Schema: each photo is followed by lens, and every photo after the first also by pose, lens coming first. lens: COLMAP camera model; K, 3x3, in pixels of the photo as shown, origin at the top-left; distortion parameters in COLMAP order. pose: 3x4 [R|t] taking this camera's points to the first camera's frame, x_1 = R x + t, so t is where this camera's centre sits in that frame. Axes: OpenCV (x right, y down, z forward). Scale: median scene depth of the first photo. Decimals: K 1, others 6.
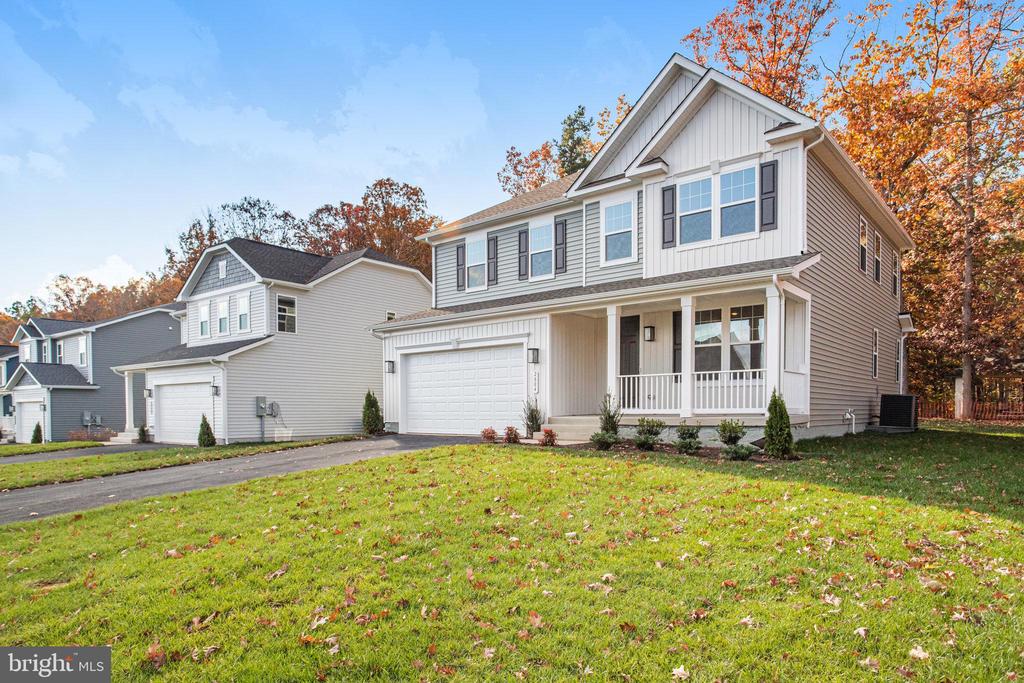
lens RADIAL K [[633.7, 0, 494.1], [0, 633.7, 318.3], [0, 0, 1]] dist [-0.003365, -0.000510]
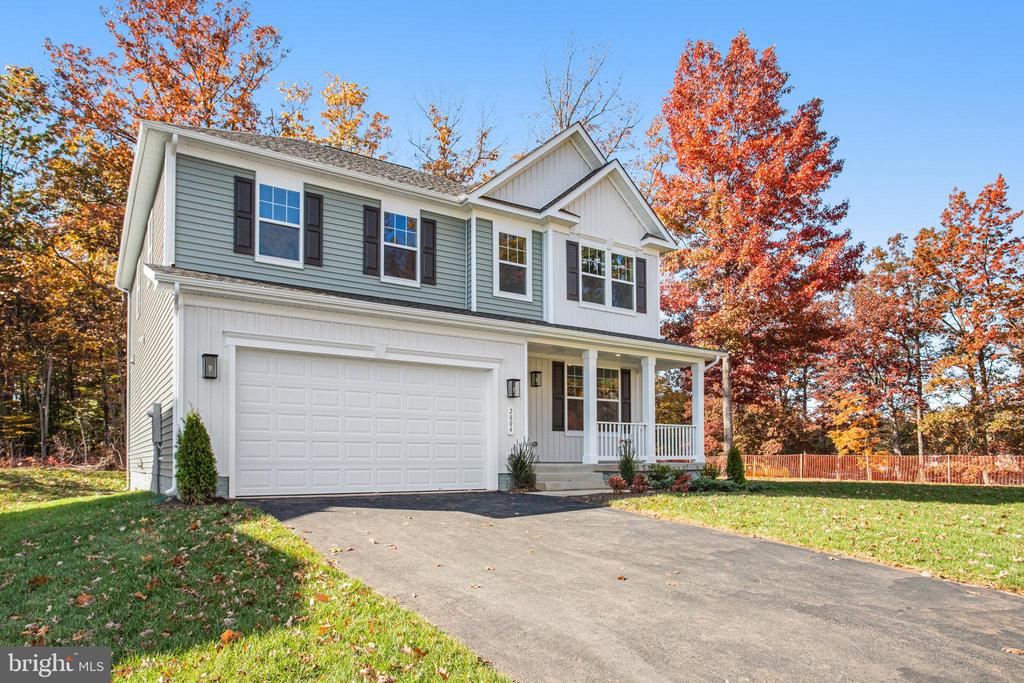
lens RADIAL K [[638.6, 0, 497.5], [0, 638.6, 372.0], [0, 0, 1]] dist [-0.002481, 0.001040]
pose [[0.285435, 0.136289, 0.948658, -0.716097], [-0.140784, 0.985062, -0.099160, 0.121577], [-0.948001, -0.105252, 0.300359, 0.774716]]
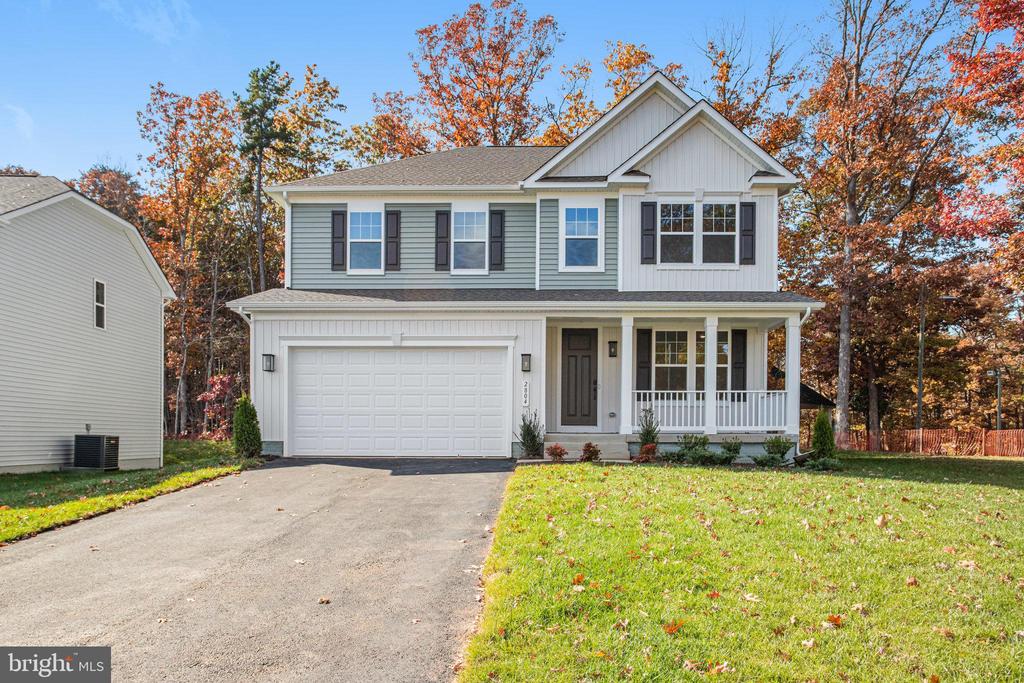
lens RADIAL K [[700.8, 0, 512.0], [0, 700.8, 341.5], [0, 0, 1]] dist [0.007671, 0.000766]
pose [[0.772669, 0.091358, 0.628201, -0.552166], [-0.098955, 0.994827, -0.022964, 0.053707], [-0.627049, -0.044420, 0.777712, 0.272194]]
